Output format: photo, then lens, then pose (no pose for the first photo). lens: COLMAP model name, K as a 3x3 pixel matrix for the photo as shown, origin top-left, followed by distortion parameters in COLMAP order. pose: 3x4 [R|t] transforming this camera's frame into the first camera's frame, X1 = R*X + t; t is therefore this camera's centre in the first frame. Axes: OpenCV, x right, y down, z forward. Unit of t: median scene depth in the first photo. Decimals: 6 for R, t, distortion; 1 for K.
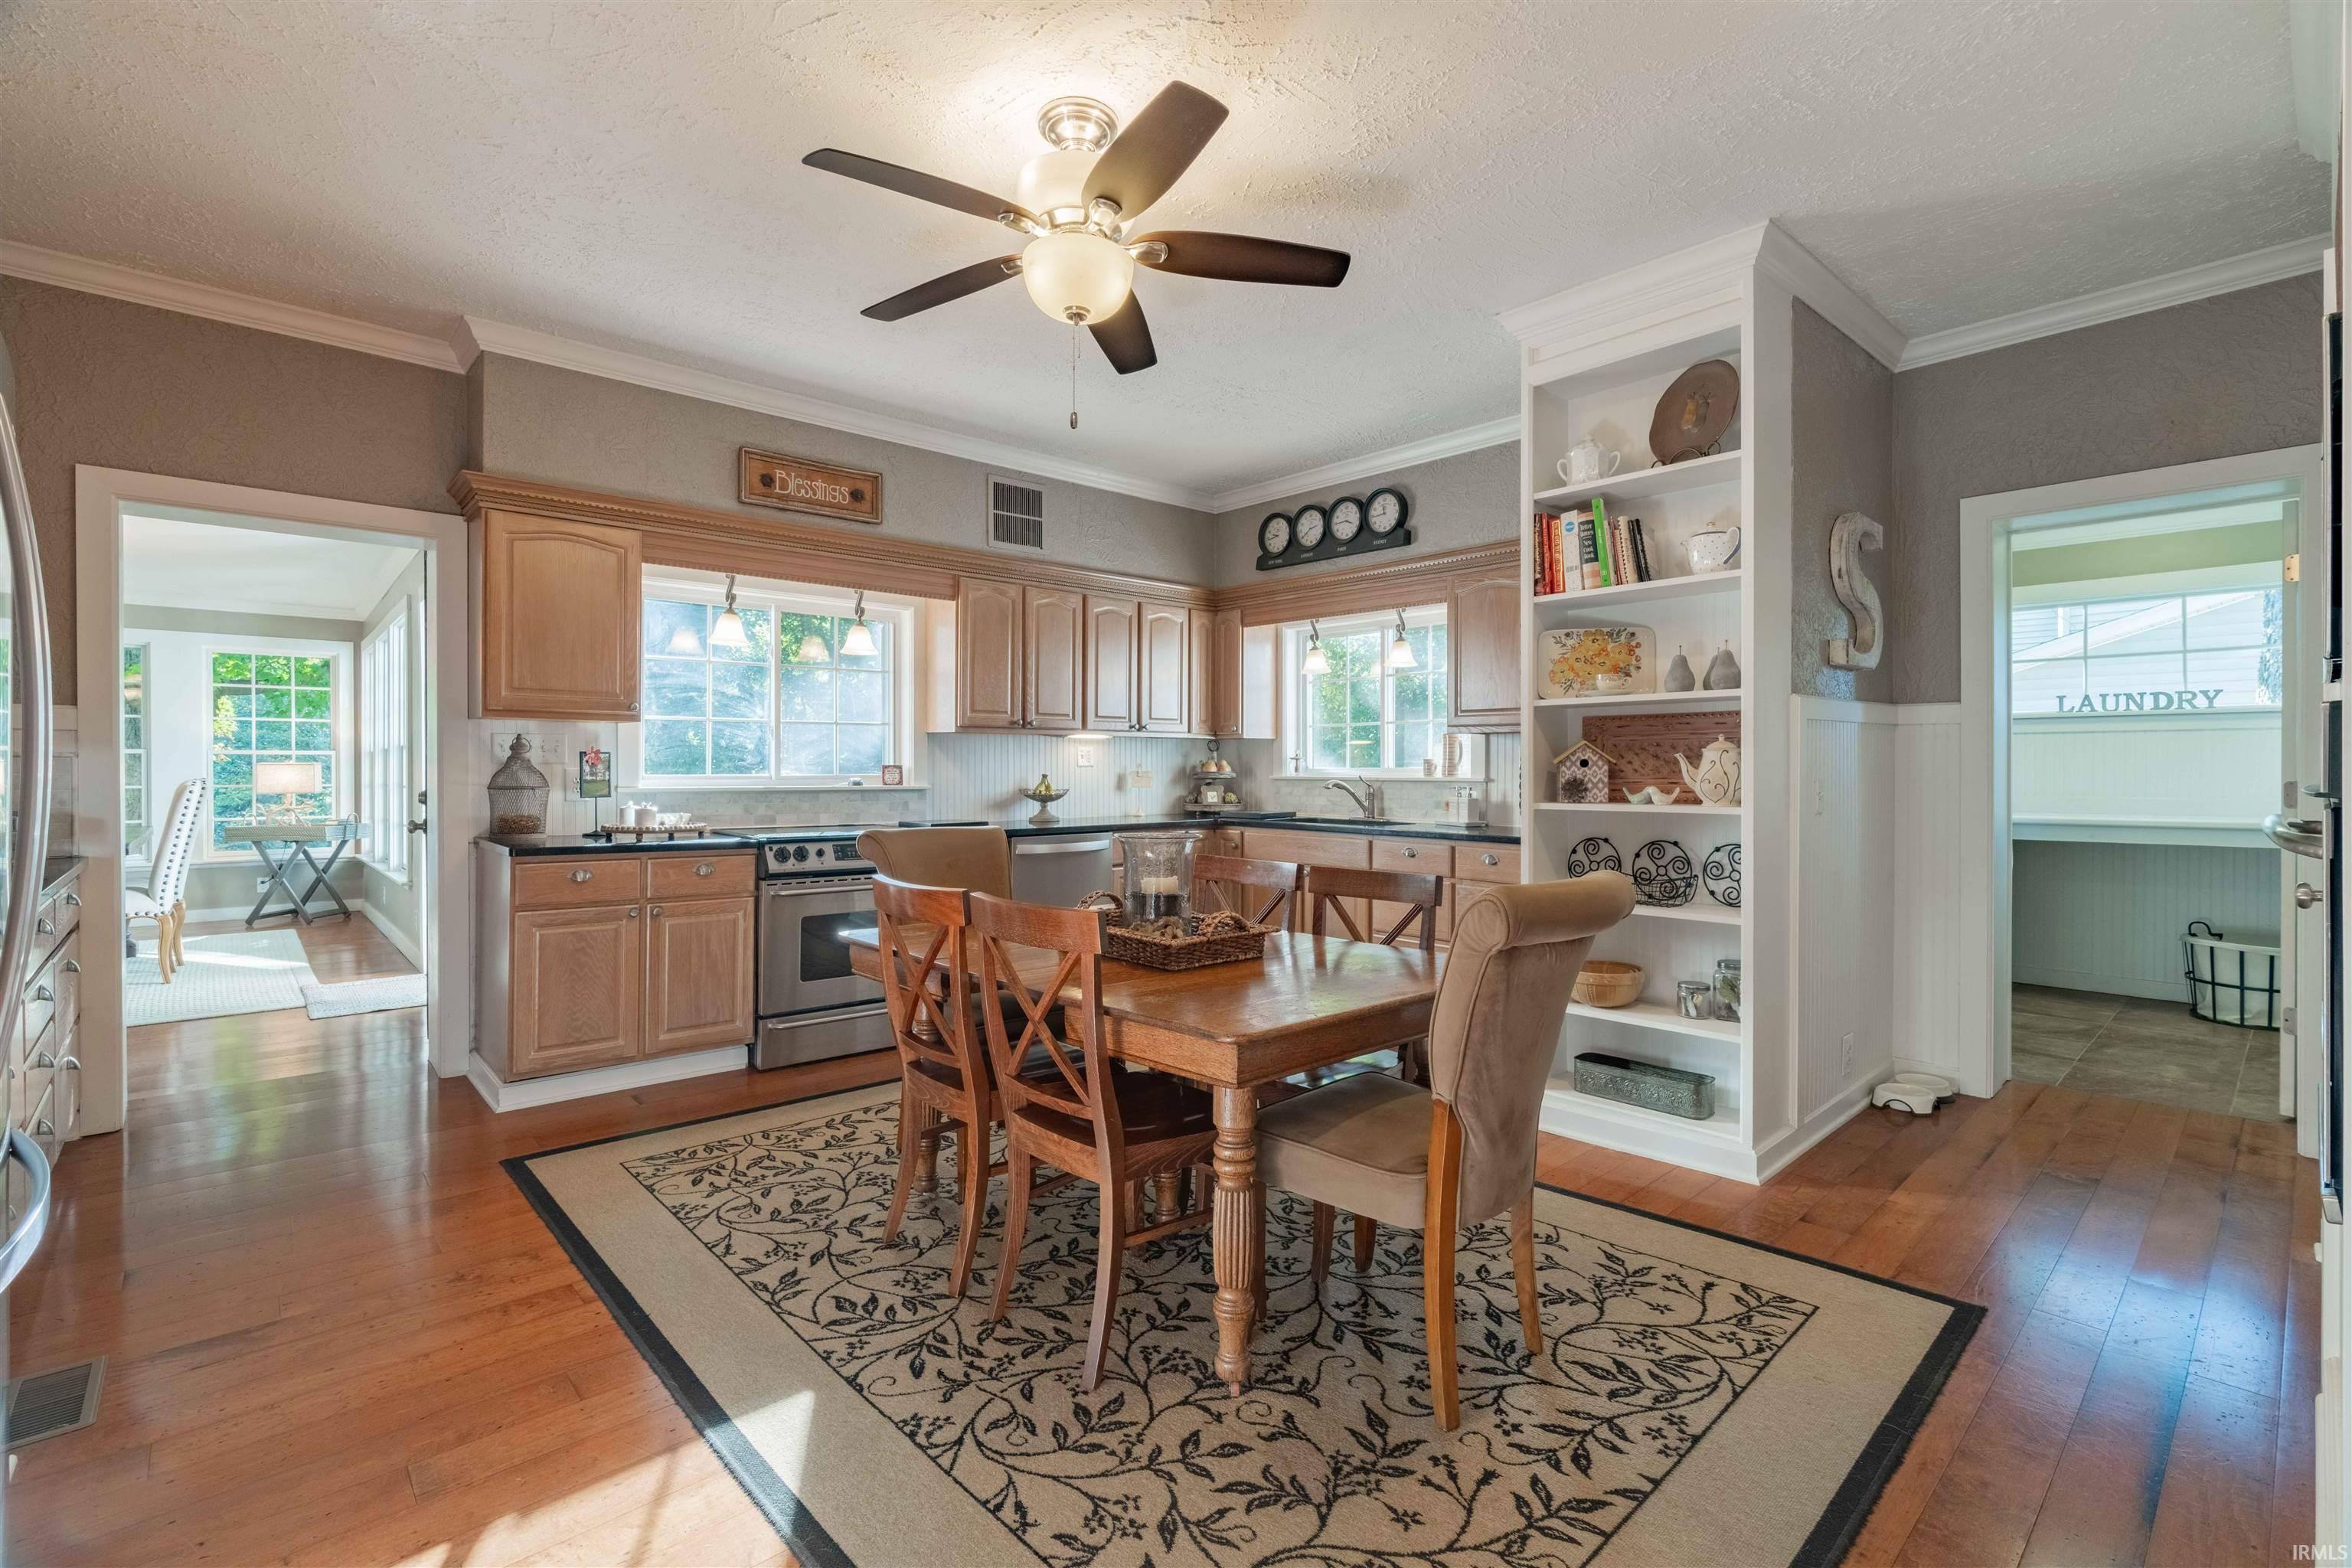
lens RADIAL K [[1037.1, 0, 1175.0], [0, 1037.1, 779.4], [0, 0, 1]] dist [-0.004551, 0.000279]
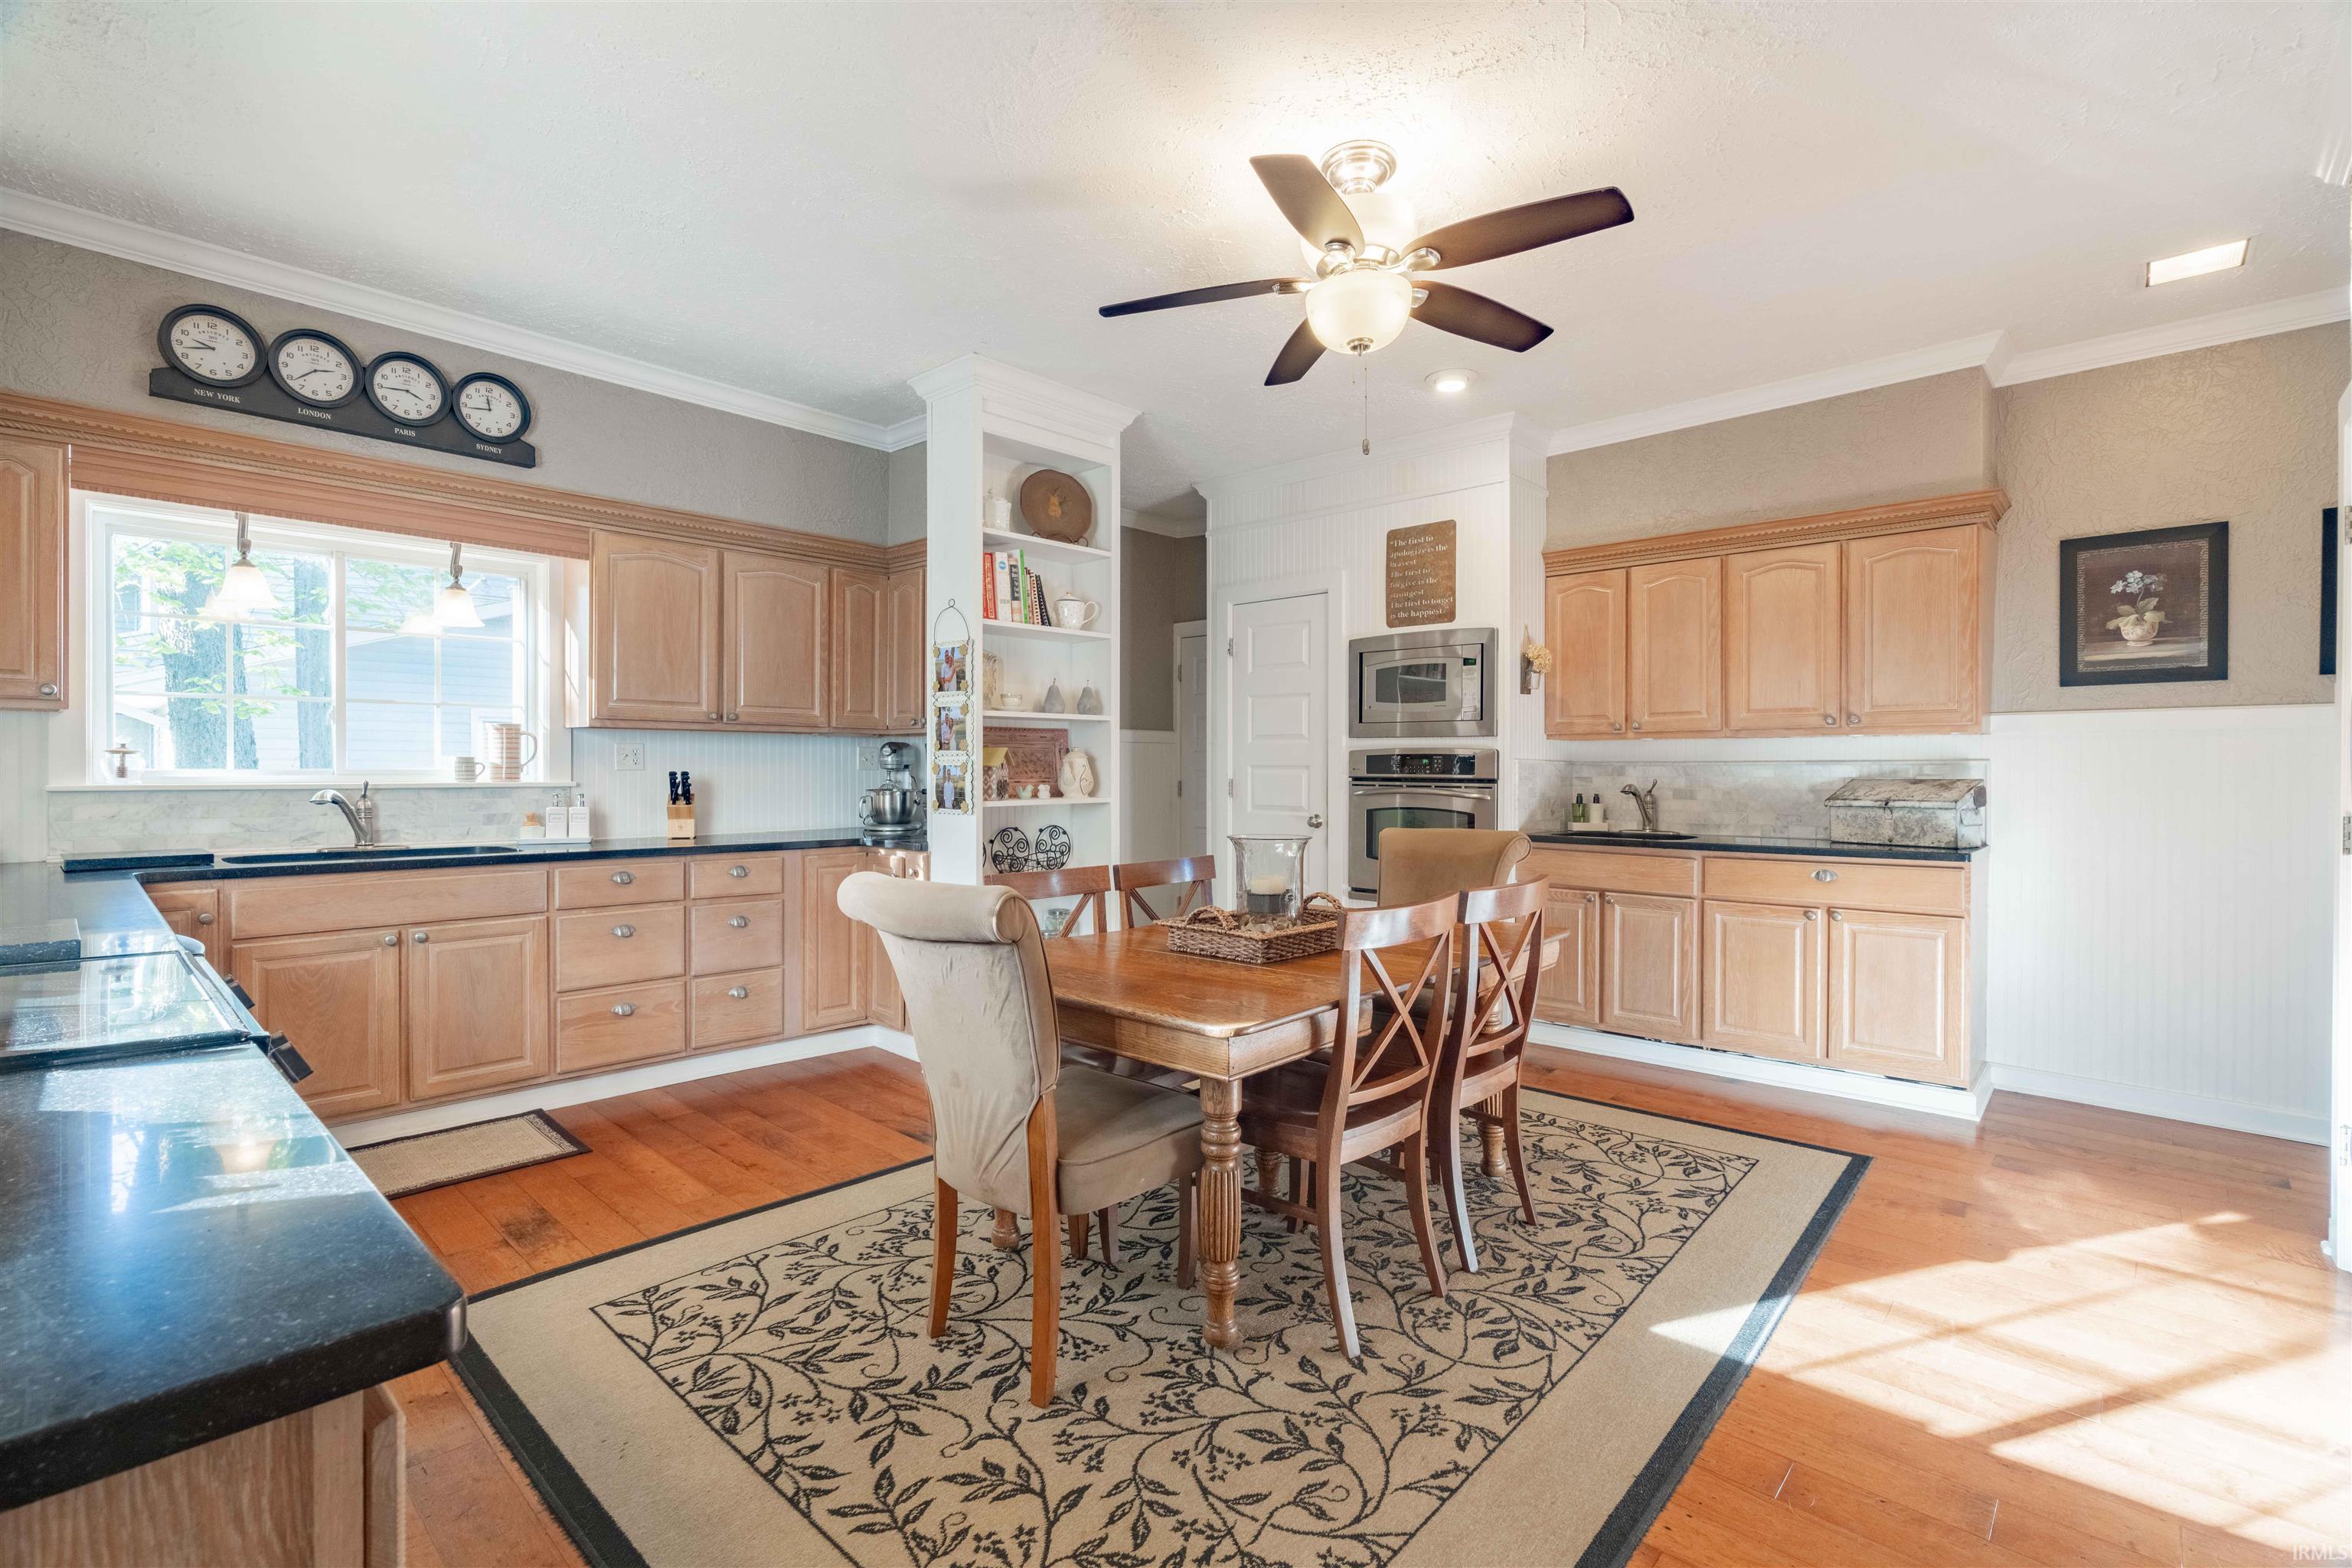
lens RADIAL K [[971.5, 0, 1222.1], [0, 971.5, 772.1], [0, 0, 1]] dist [-0.005126, -0.000314]
pose [[-0.063464, -0.004533, 0.997974, -0.507514], [0.009411, 0.999943, 0.005140, -0.008464], [-0.997940, 0.009718, -0.063417, 0.565077]]
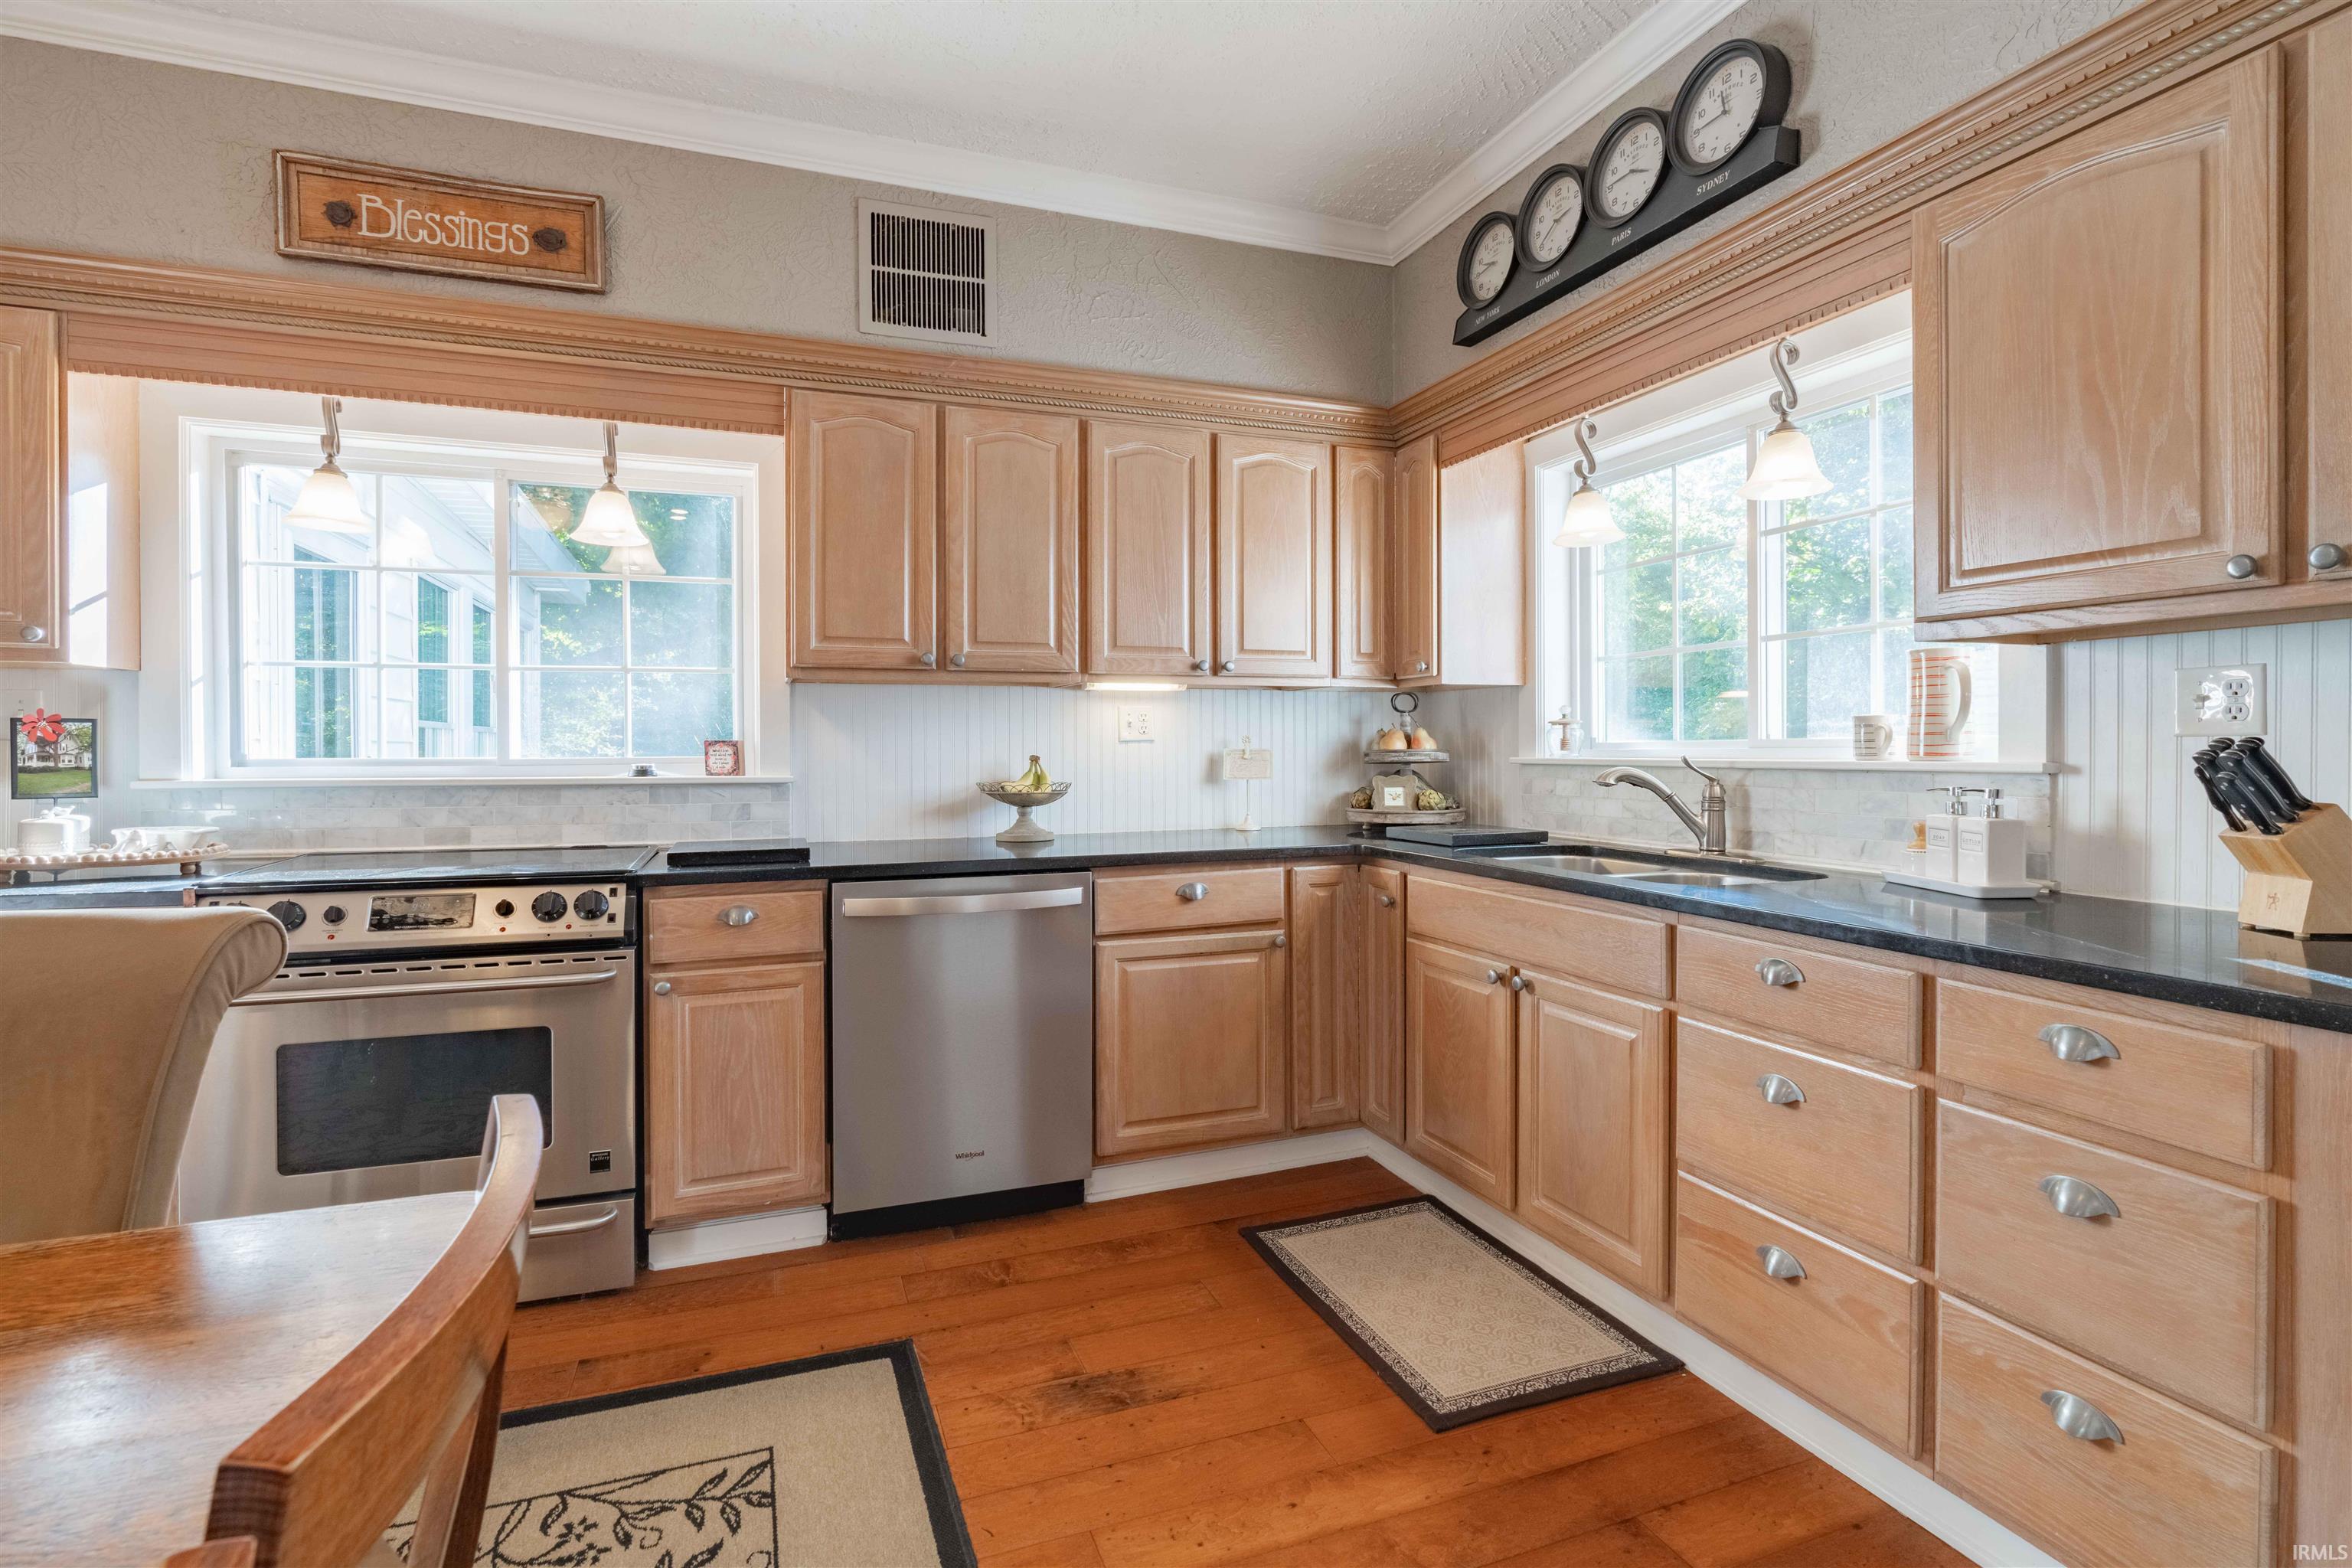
lens RADIAL K [[1037.1, 0, 1117.4], [0, 1037.1, 752.7], [0, 0, 1]] dist [-0.004551, 0.000279]
pose [[0.906817, -0.003779, -0.421508, 0.161487], [0.000735, 0.999972, -0.007384, -0.002687], [0.421524, 0.006387, 0.906795, 0.552325]]
